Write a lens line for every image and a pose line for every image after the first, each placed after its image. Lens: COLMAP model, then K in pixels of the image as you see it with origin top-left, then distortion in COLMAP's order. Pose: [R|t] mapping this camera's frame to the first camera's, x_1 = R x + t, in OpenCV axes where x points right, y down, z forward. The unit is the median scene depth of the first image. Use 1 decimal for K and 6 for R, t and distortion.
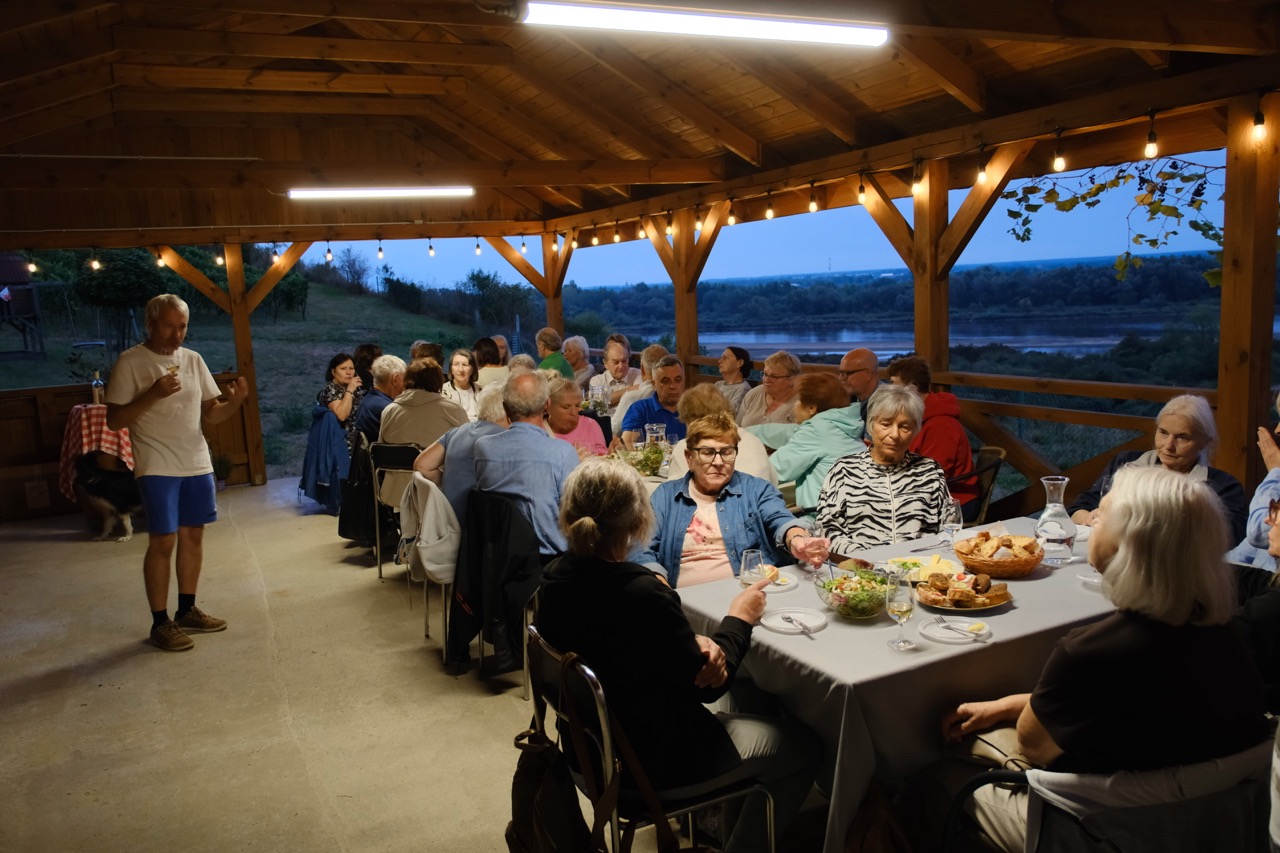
lens RADIAL K [[1045.8, 0, 639.9], [0, 1045.8, 426.8], [0, 0, 1]] dist [0.003554, 0.009769]
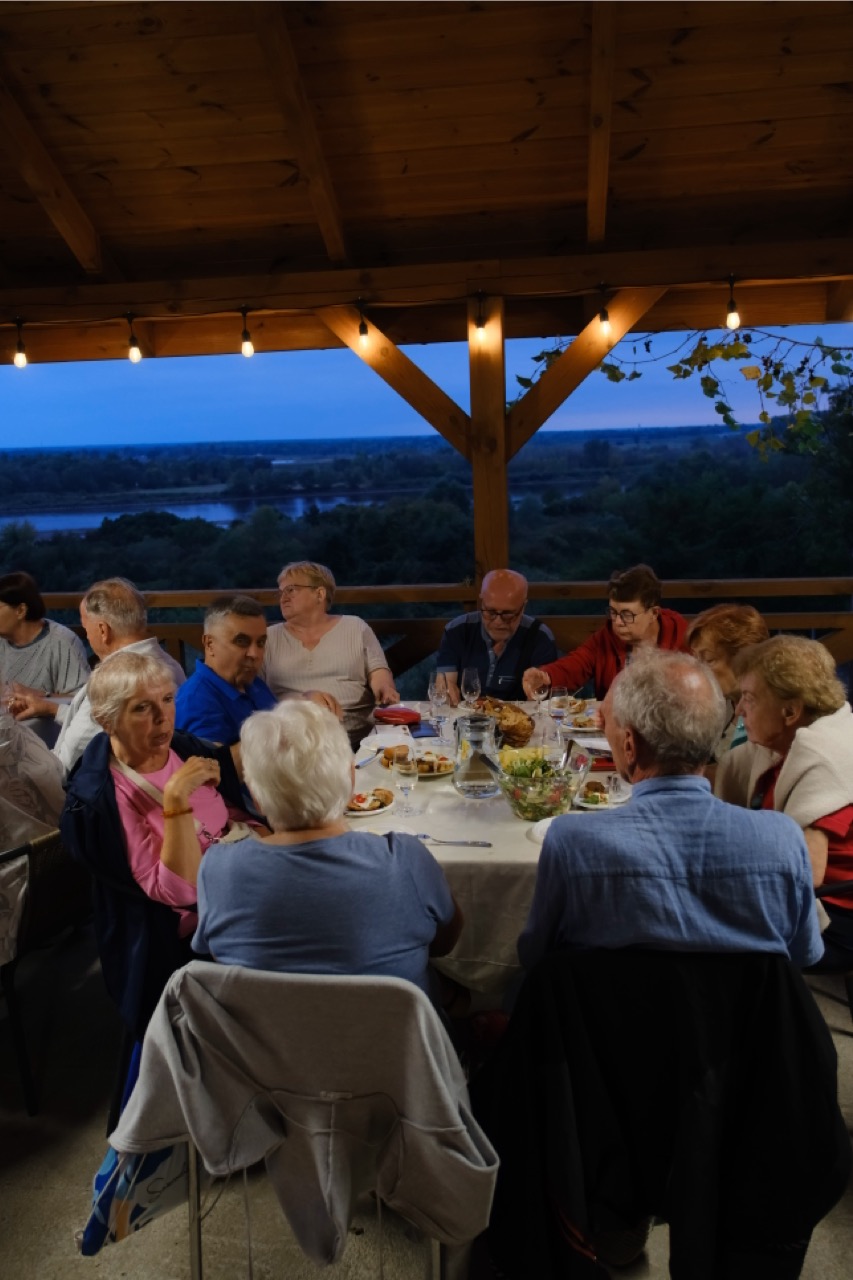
lens RADIAL K [[1074.5, 0, 425.0], [0, 1074.5, 631.0], [0, 0, 1]] dist [0.035966, 0.003780]
pose [[0.552136, -0.110041, 0.826461, -0.370891], [0.114051, 0.991902, 0.055874, -0.065213], [-0.825917, 0.063409, 0.560215, 0.583622]]
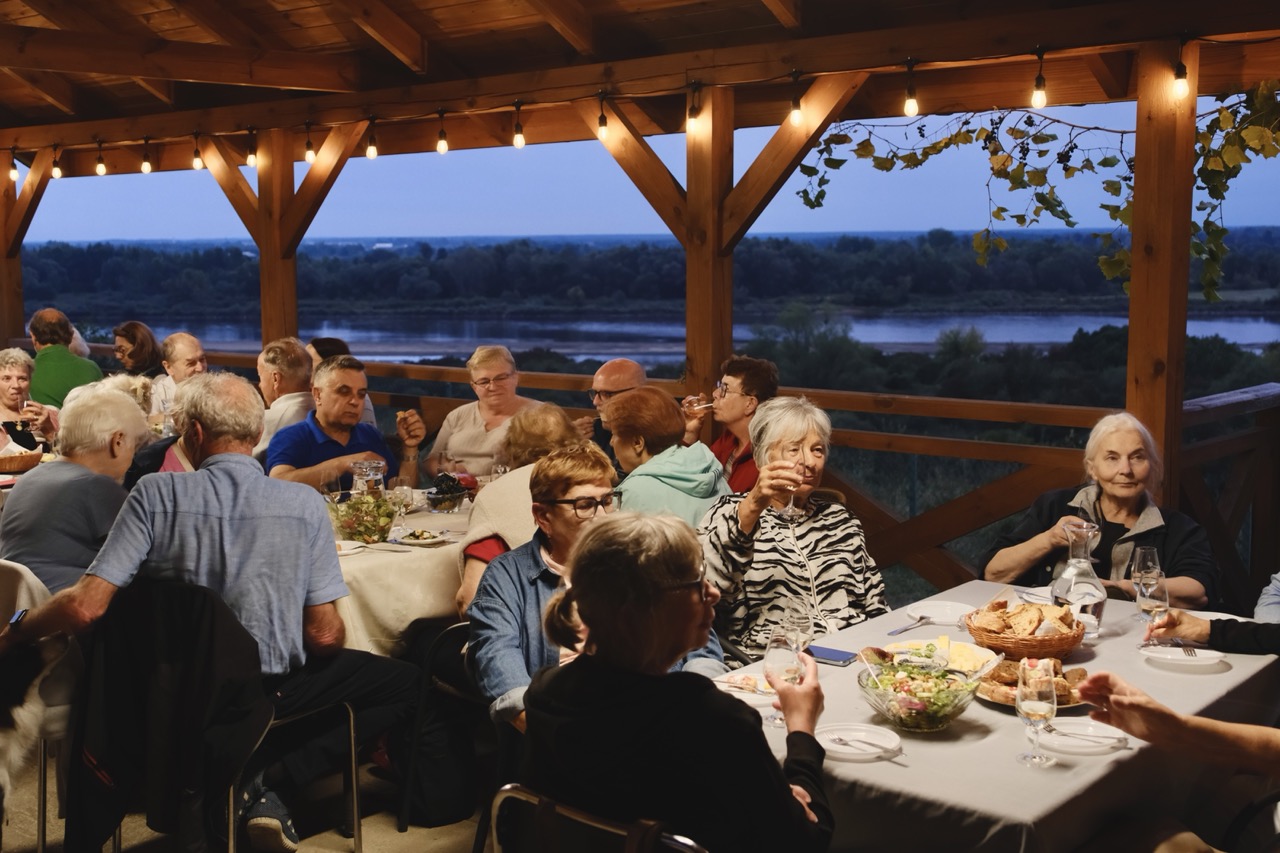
lens RADIAL K [[1540.5, 0, 648.8], [0, 1540.5, 437.0], [0, 0, 1]] dist [0.031484, 0.000000]
pose [[0.919167, -0.003688, 0.393850, -0.163731], [0.011299, 0.999792, -0.017007, 0.000642], [-0.393705, 0.020082, 0.919017, 0.051852]]
